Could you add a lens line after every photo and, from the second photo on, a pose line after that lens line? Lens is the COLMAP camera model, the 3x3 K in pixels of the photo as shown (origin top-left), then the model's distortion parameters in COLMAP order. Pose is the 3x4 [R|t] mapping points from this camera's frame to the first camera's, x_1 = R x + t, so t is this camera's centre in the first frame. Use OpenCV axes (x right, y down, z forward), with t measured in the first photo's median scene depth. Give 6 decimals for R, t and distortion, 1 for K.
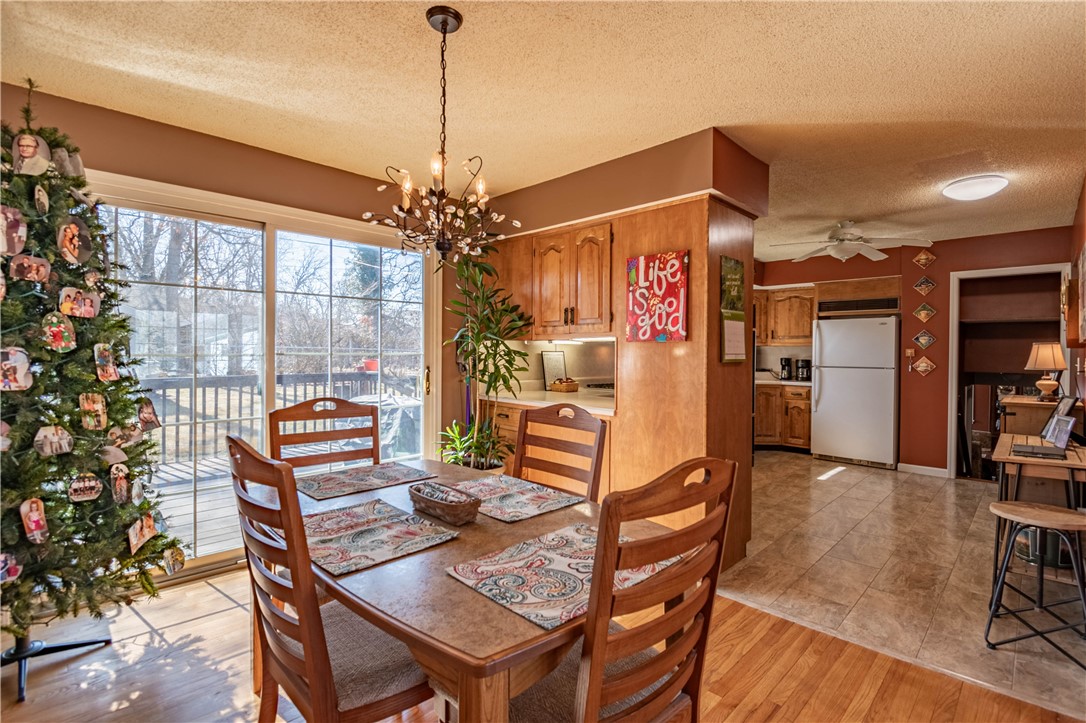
lens RADIAL K [[513.3, 0, 544.7], [0, 513.3, 356.6], [0, 0, 1]] dist [-0.005703, -0.000816]
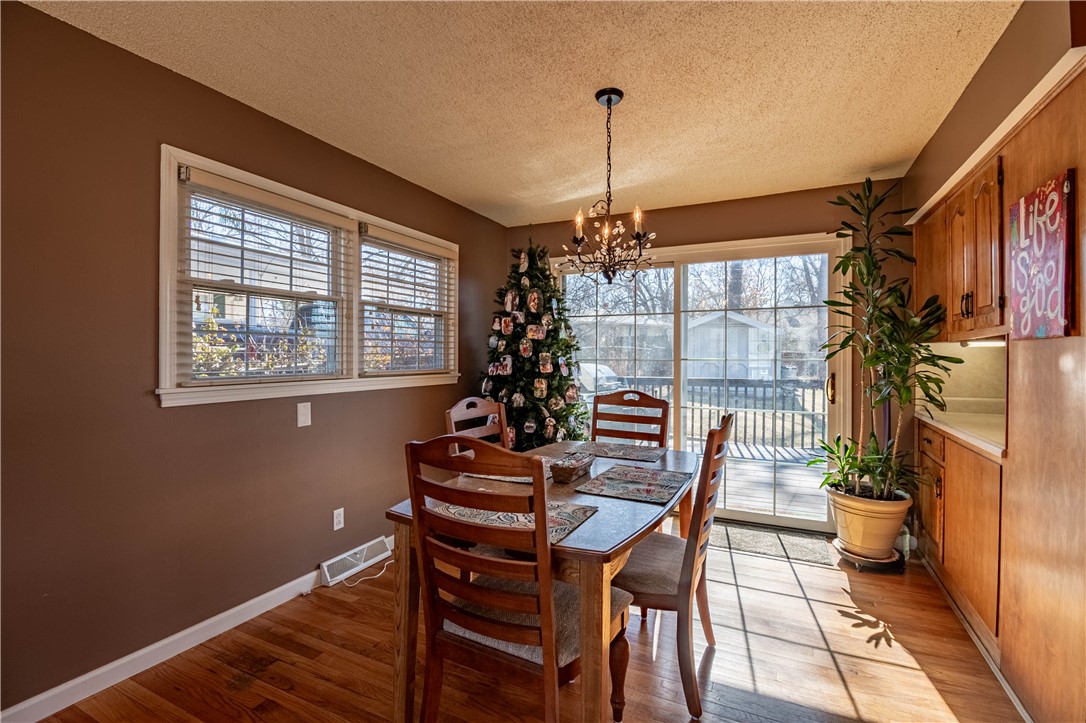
lens RADIAL K [[482.6, 0, 546.6], [0, 482.6, 358.9], [0, 0, 1]] dist [0.000986, -0.000068]
pose [[0.319328, 0.001161, -0.947644, 0.679998], [-0.010501, 0.999942, -0.002313, 0.001123], [0.947586, 0.010690, 0.319322, 0.361382]]
